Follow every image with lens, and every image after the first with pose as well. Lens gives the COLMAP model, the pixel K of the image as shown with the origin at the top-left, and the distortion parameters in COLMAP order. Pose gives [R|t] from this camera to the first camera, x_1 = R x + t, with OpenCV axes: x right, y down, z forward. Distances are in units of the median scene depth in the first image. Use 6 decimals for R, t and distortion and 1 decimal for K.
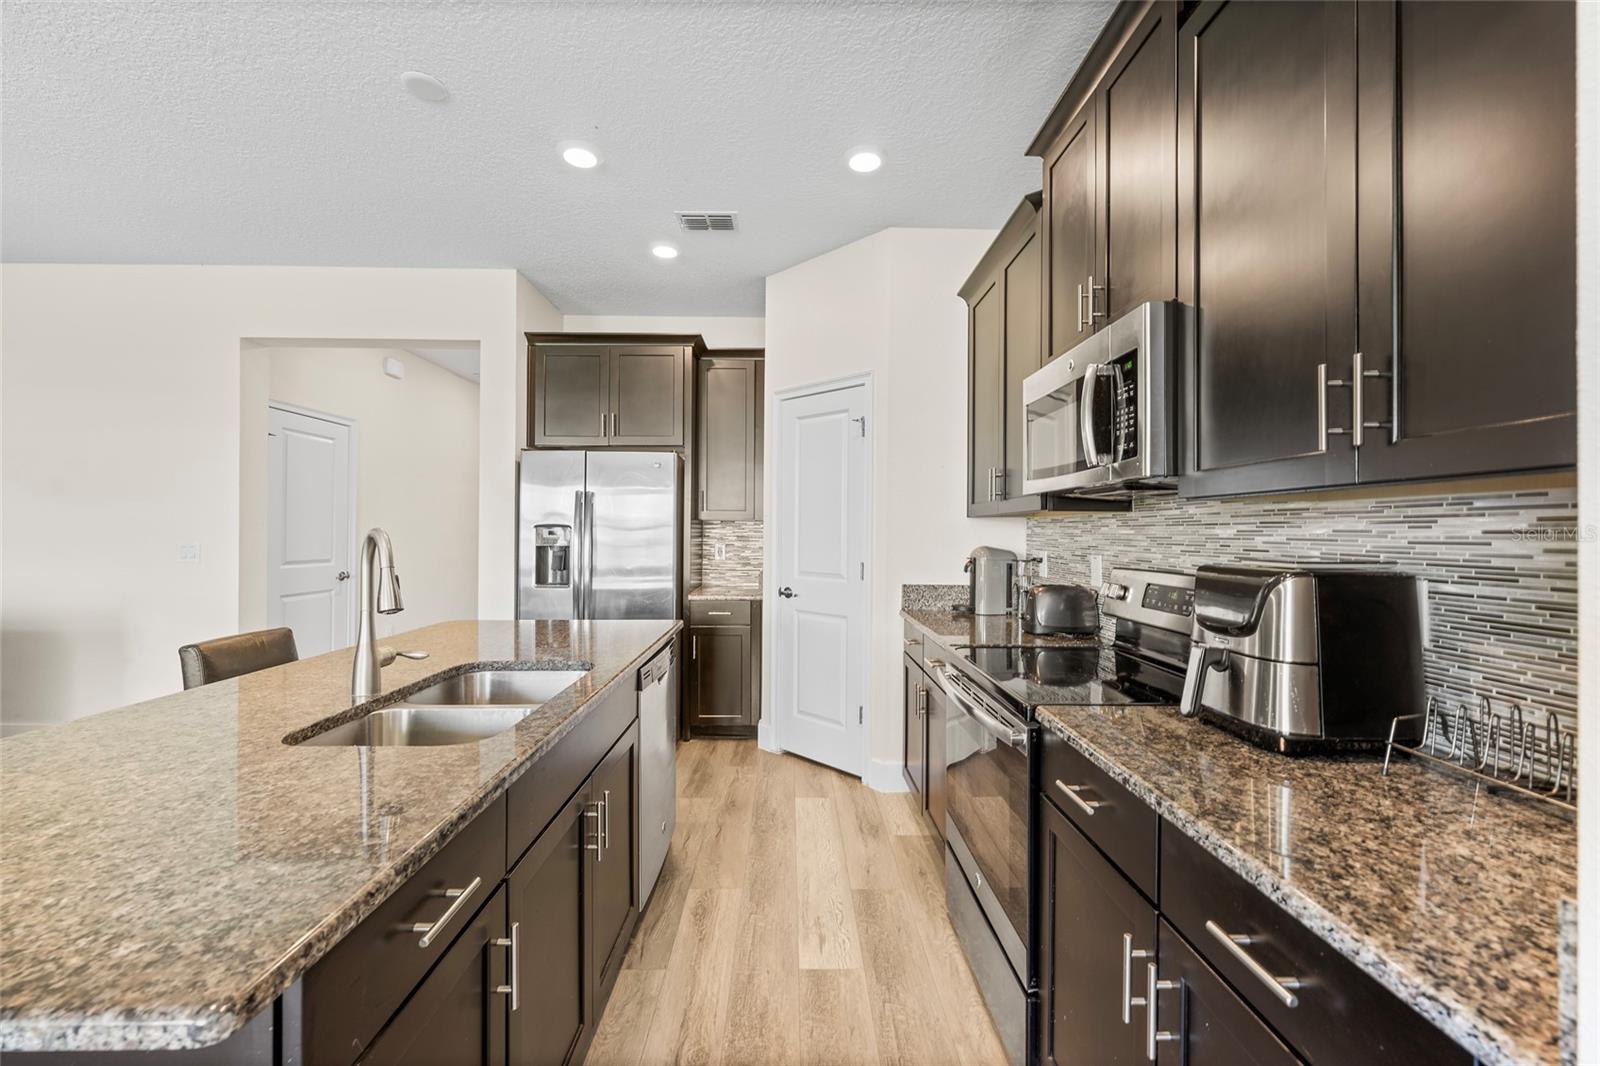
lens RADIAL K [[641.4, 0, 794.3], [0, 641.4, 529.1], [0, 0, 1]] dist [-0.003160, -0.000404]
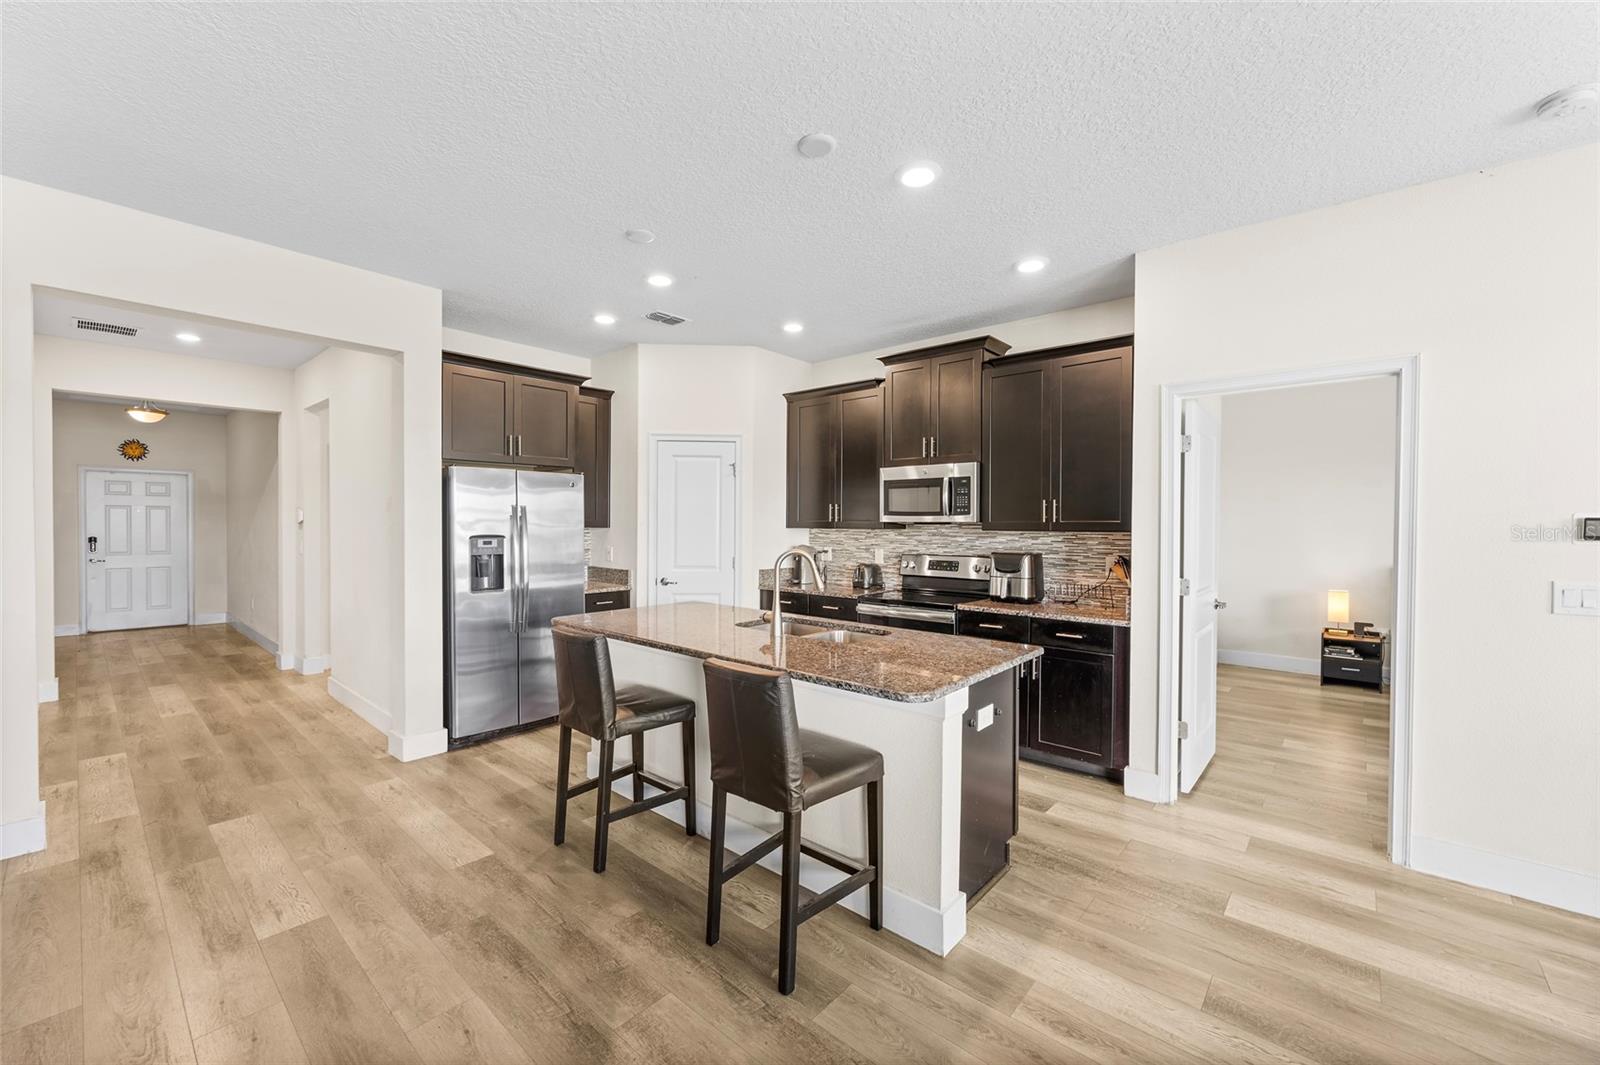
lens RADIAL K [[635.5, 0, 800.0], [0, 635.5, 531.8], [0, 0, 1]] dist [-0.000539, 0.000053]
pose [[0.667313, -0.013008, 0.744663, -1.161434], [-0.004035, 0.999770, 0.021080, -0.052779], [-0.744766, -0.017072, 0.667107, -0.177602]]
